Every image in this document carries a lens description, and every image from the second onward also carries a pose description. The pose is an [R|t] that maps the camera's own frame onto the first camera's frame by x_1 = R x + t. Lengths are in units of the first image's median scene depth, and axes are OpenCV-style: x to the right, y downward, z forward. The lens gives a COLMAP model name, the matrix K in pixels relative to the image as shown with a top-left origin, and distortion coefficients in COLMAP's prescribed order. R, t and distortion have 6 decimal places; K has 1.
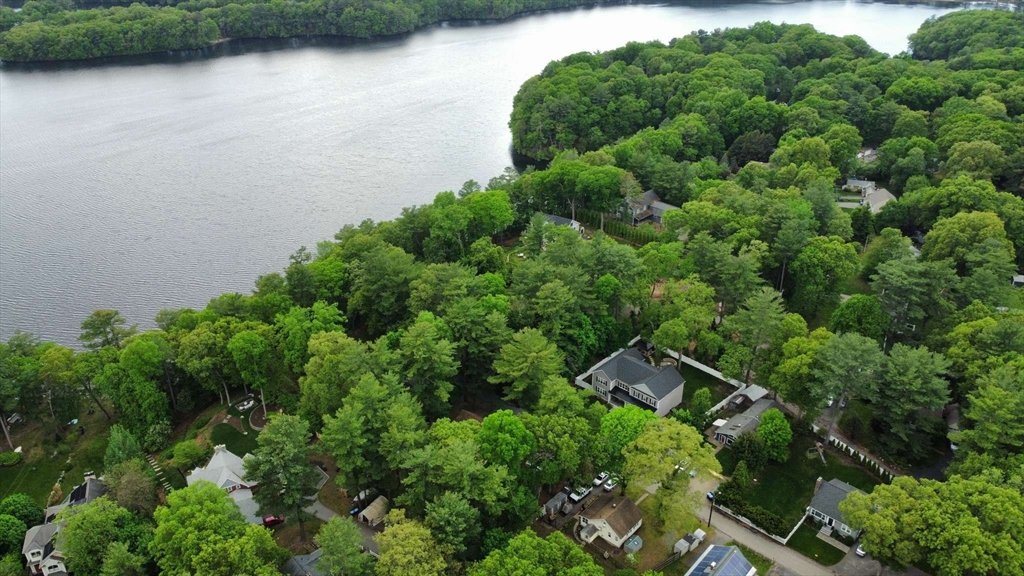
lens RADIAL K [[786.4, 0, 512.0], [0, 786.4, 288.0], [0, 0, 1]] dist [0.006508, -0.006272]
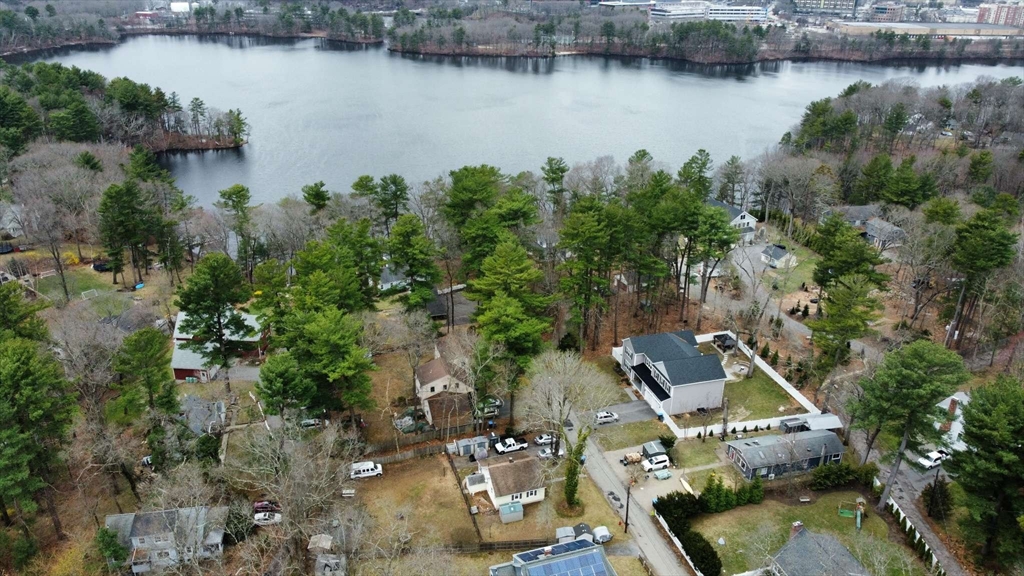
lens RADIAL K [[797.6, 0, 511.2], [0, 797.6, 268.4], [0, 0, 1]] dist [-0.001293, -0.004579]
pose [[0.866260, 0.204237, -0.455939, 0.354252], [-0.251445, 0.966842, -0.044638, 0.098612], [0.431704, 0.153312, 0.888891, 0.200061]]
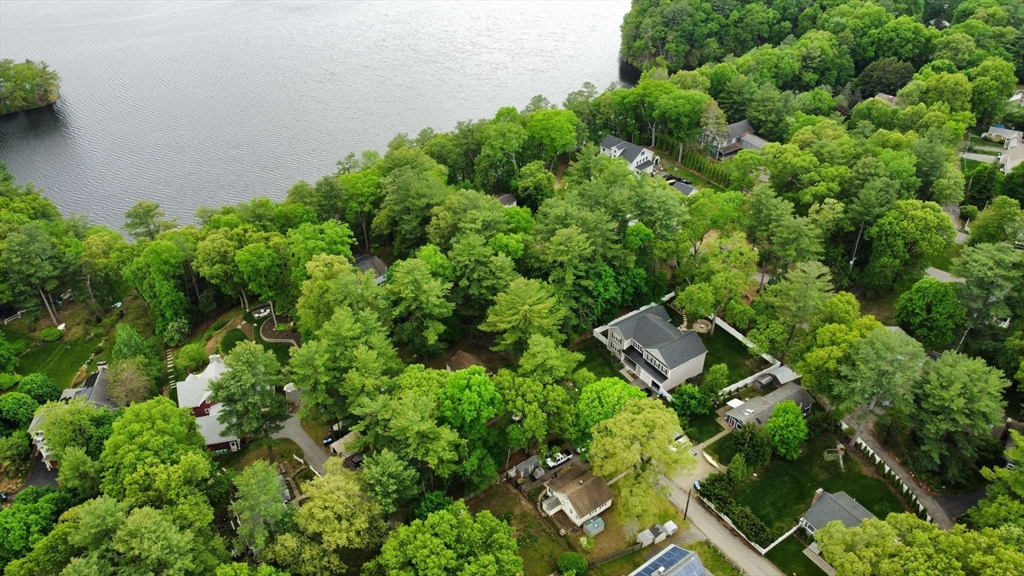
lens RADIAL K [[786.4, 0, 512.0], [0, 786.4, 288.0], [0, 0, 1]] dist [0.006508, -0.006272]
pose [[0.977391, 0.124284, -0.171054, 0.140055], [-0.099866, 0.984432, 0.144638, -0.059237], [0.186367, -0.124286, 0.974587, 0.081358]]
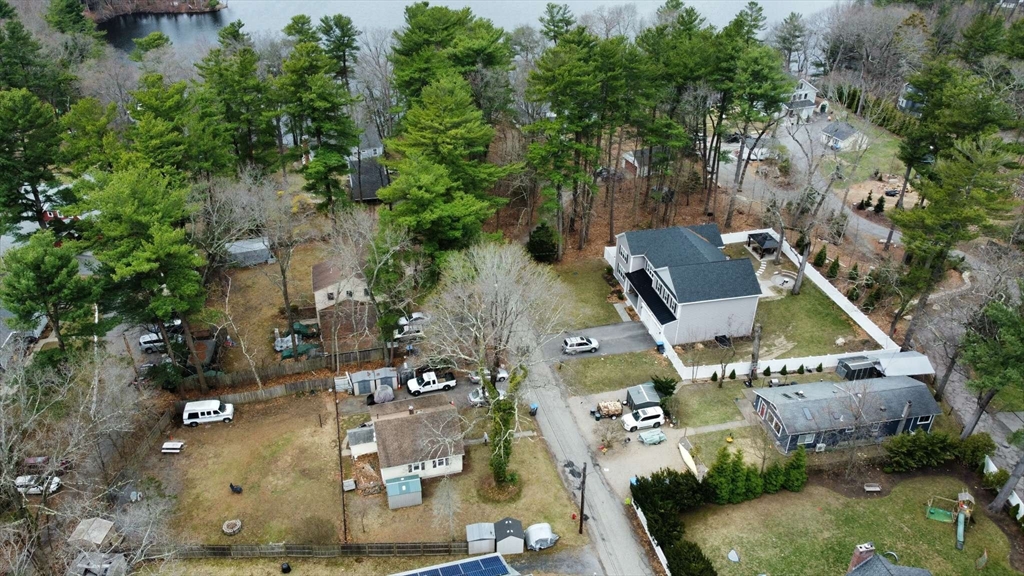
lens RADIAL K [[792.5, 0, 514.8], [0, 792.5, 275.5], [0, 0, 1]] dist [0.002494, -0.001305]
pose [[0.835928, 0.286307, -0.468245, 0.311391], [-0.277119, 0.956594, 0.090186, 0.100554], [0.473741, 0.054371, 0.878984, 0.445810]]
